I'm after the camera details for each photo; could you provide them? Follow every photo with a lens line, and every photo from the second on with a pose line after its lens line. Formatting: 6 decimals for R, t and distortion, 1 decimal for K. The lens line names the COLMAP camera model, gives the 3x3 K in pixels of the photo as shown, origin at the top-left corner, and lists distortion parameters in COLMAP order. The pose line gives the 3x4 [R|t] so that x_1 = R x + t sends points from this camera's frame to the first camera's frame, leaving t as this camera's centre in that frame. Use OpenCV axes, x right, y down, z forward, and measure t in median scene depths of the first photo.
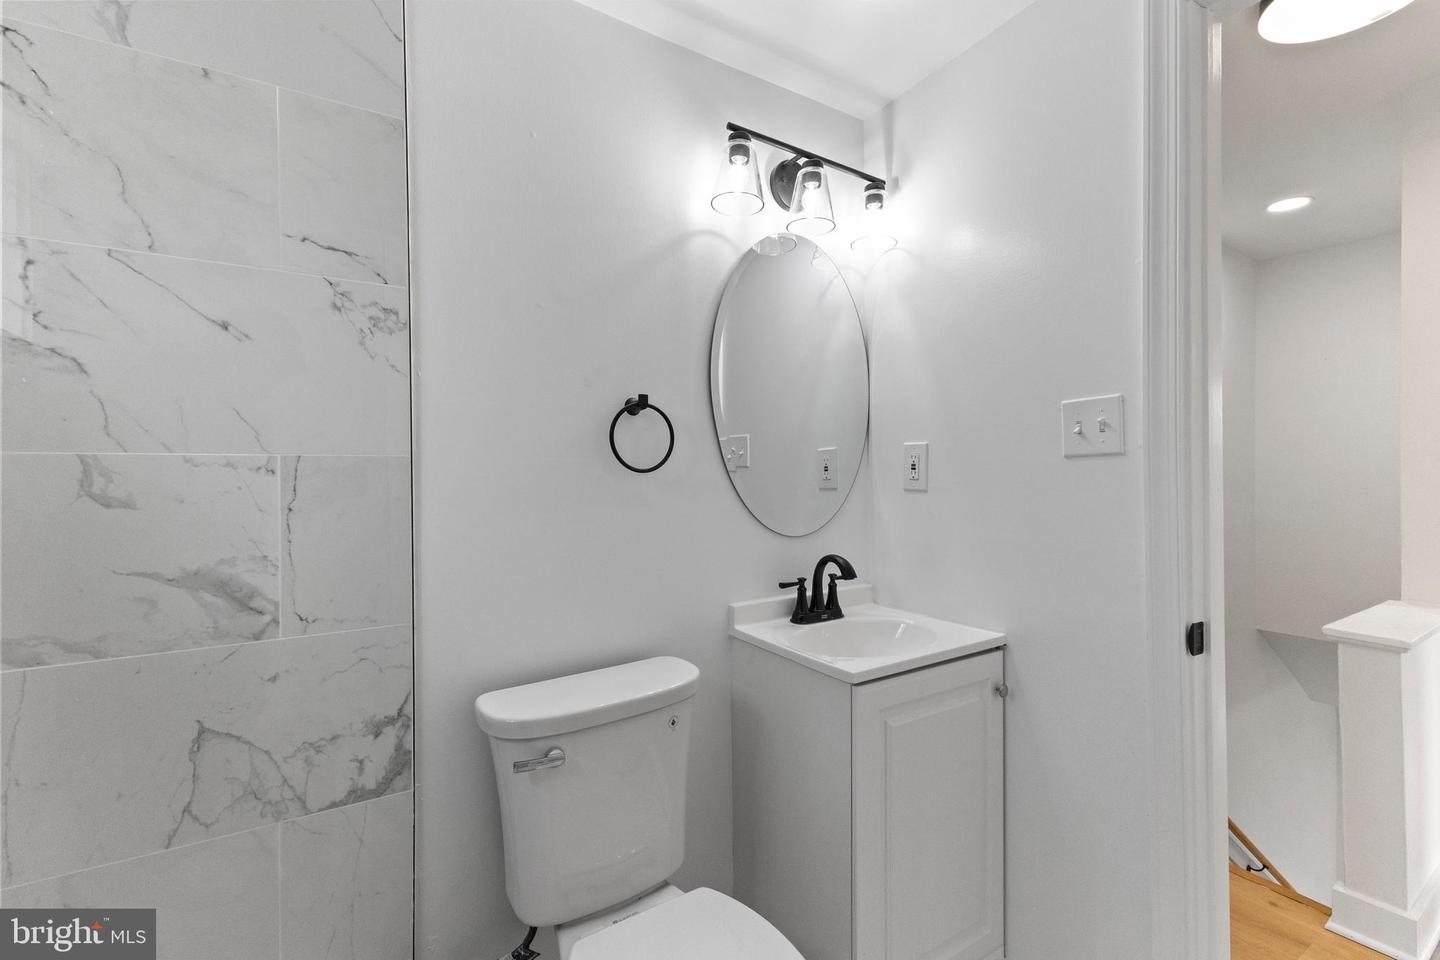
lens RADIAL K [[628.2, 0, 716.1], [0, 628.2, 475.7], [0, 0, 1]] dist [0.009635, -0.000083]
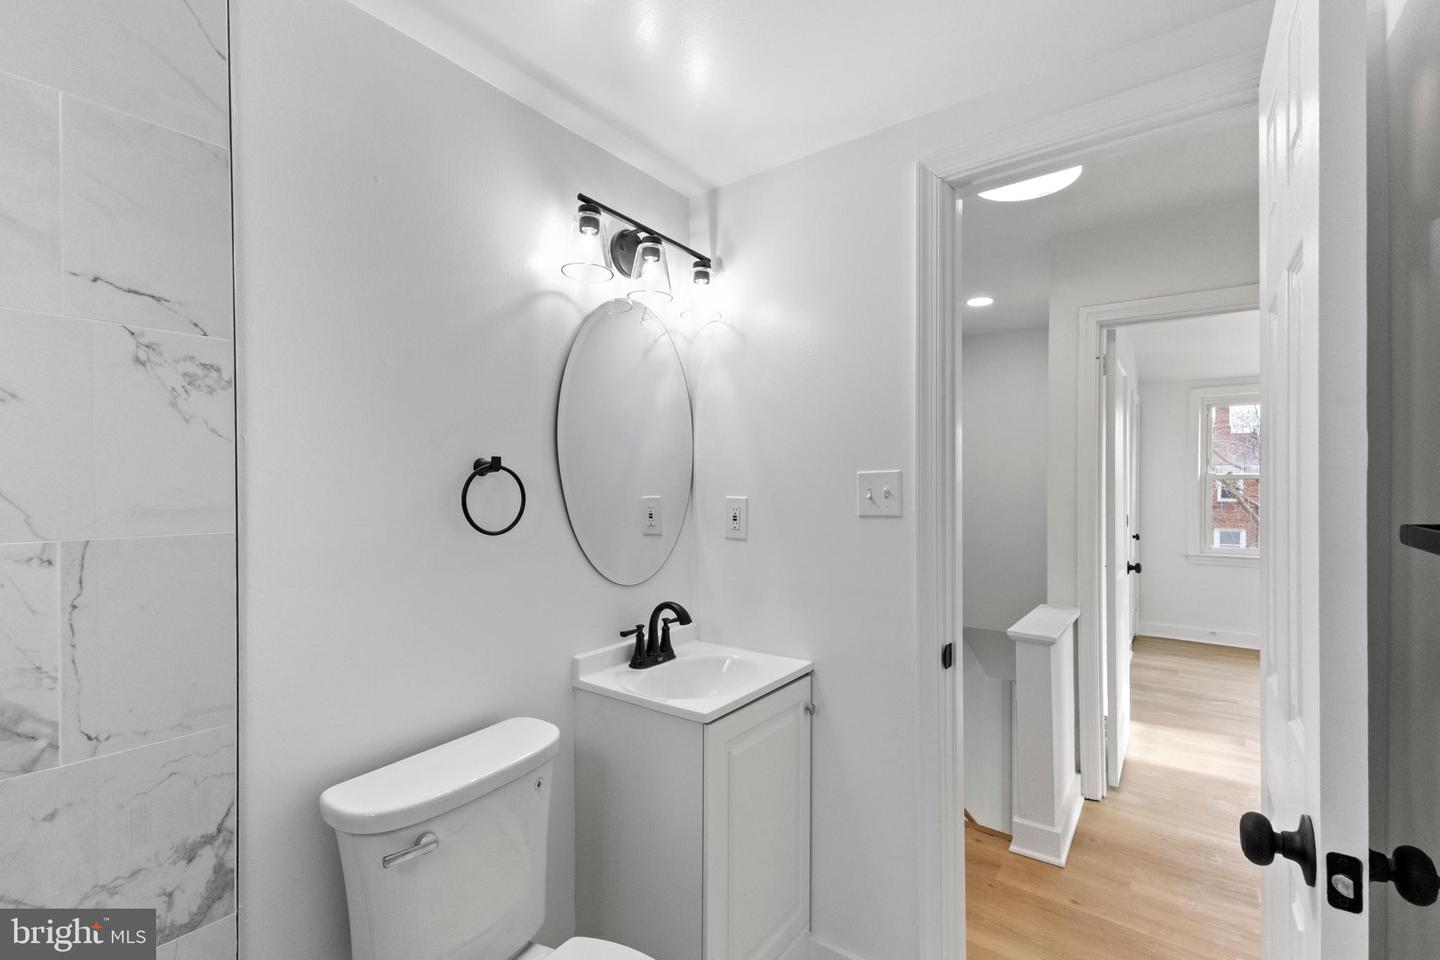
lens RADIAL K [[645.0, 0, 726.5], [0, 645.0, 488.4], [0, 0, 1]] dist [0.022459, -0.008667]
pose [[0.927092, 0.003702, 0.374816, -0.184419], [-0.003809, 0.999993, -0.000454, -0.091478], [-0.374815, -0.001007, 0.927099, -0.094316]]
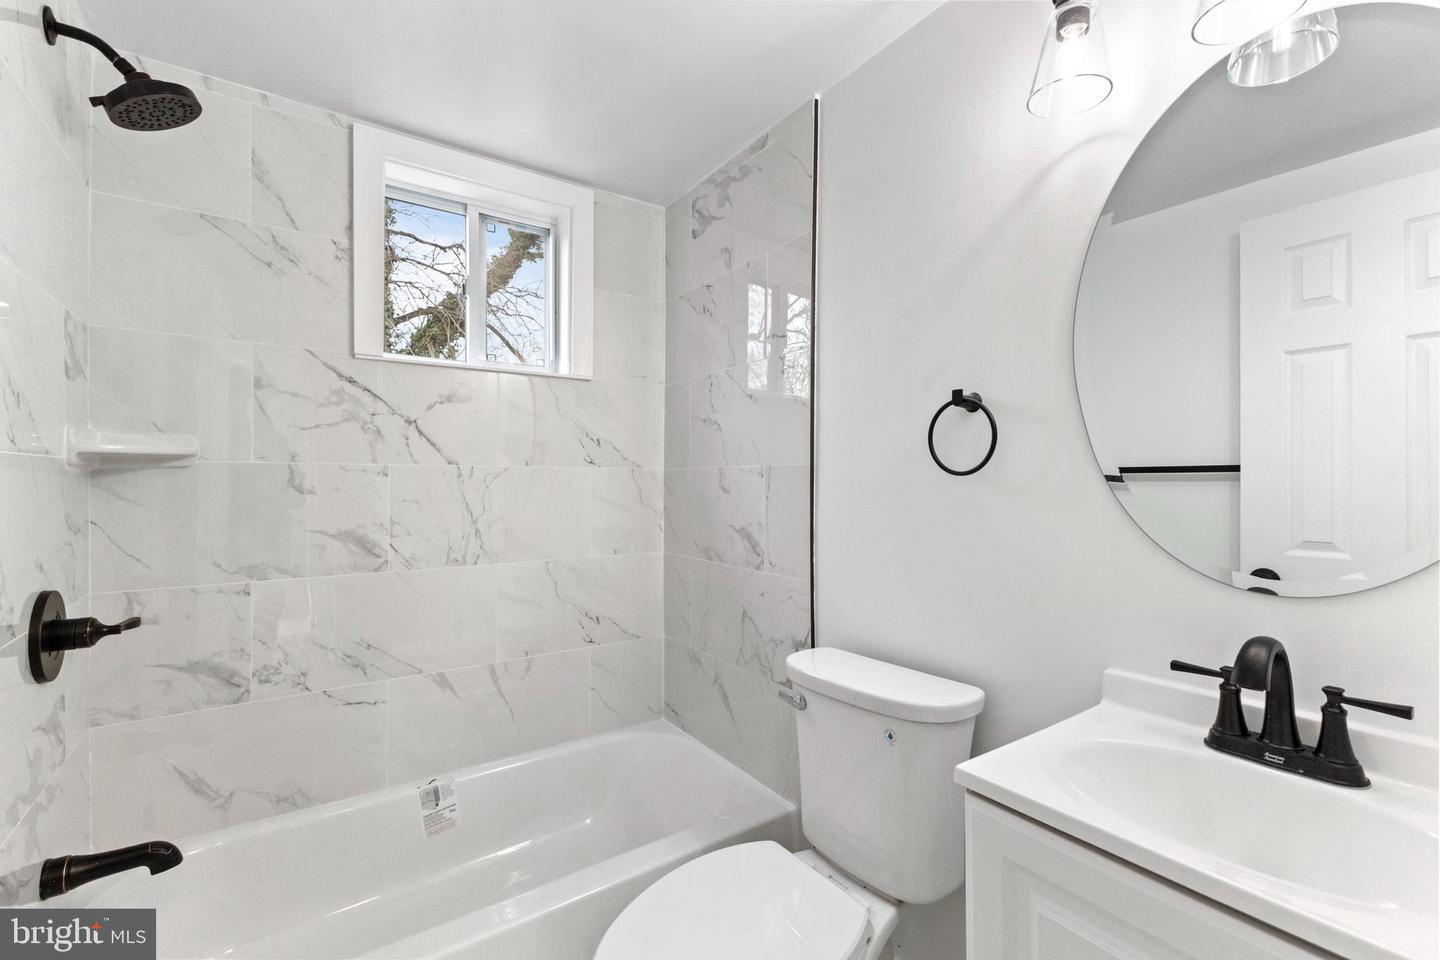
lens RADIAL K [[622.3, 0, 717.4], [0, 622.3, 476.6], [0, 0, 1]] dist [0.018368, -0.004478]
pose [[0.043485, 0.002019, -0.999052, 0.883016], [-0.002716, 0.999995, 0.001903, -0.005543], [0.999050, 0.002630, 0.043490, 0.700879]]
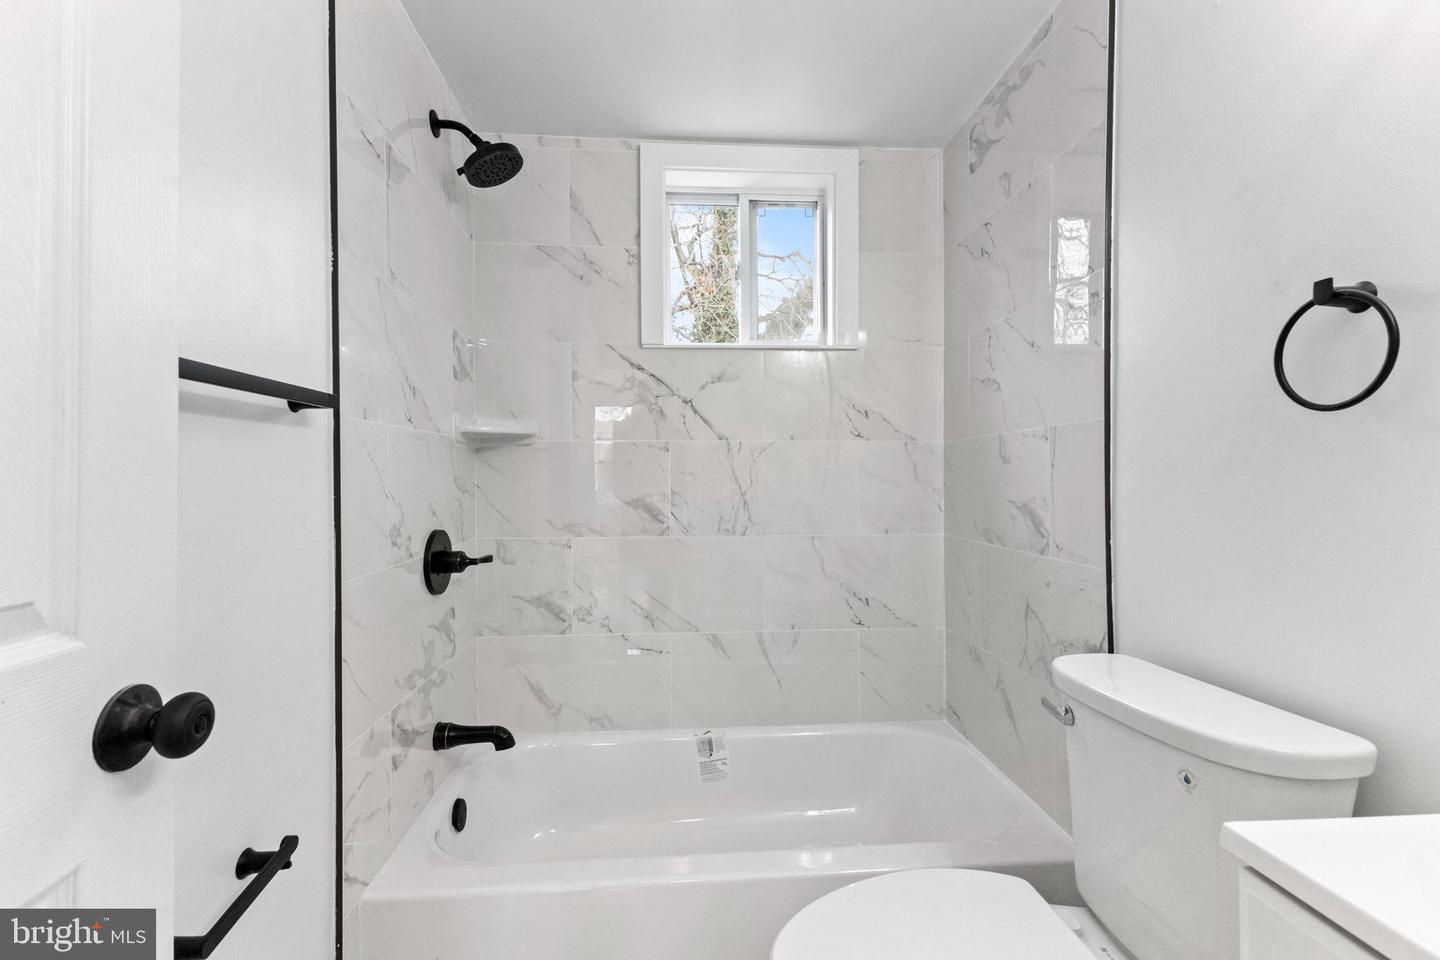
lens RADIAL K [[631.0, 0, 718.0], [0, 631.0, 472.5], [0, 0, 1]] dist [0.013654, -0.000061]
pose [[-0.465750, 0.004096, -0.884907, 0.788669], [0.006544, 0.999978, 0.001184, 0.055149], [0.884892, -0.005240, -0.465766, 0.883147]]
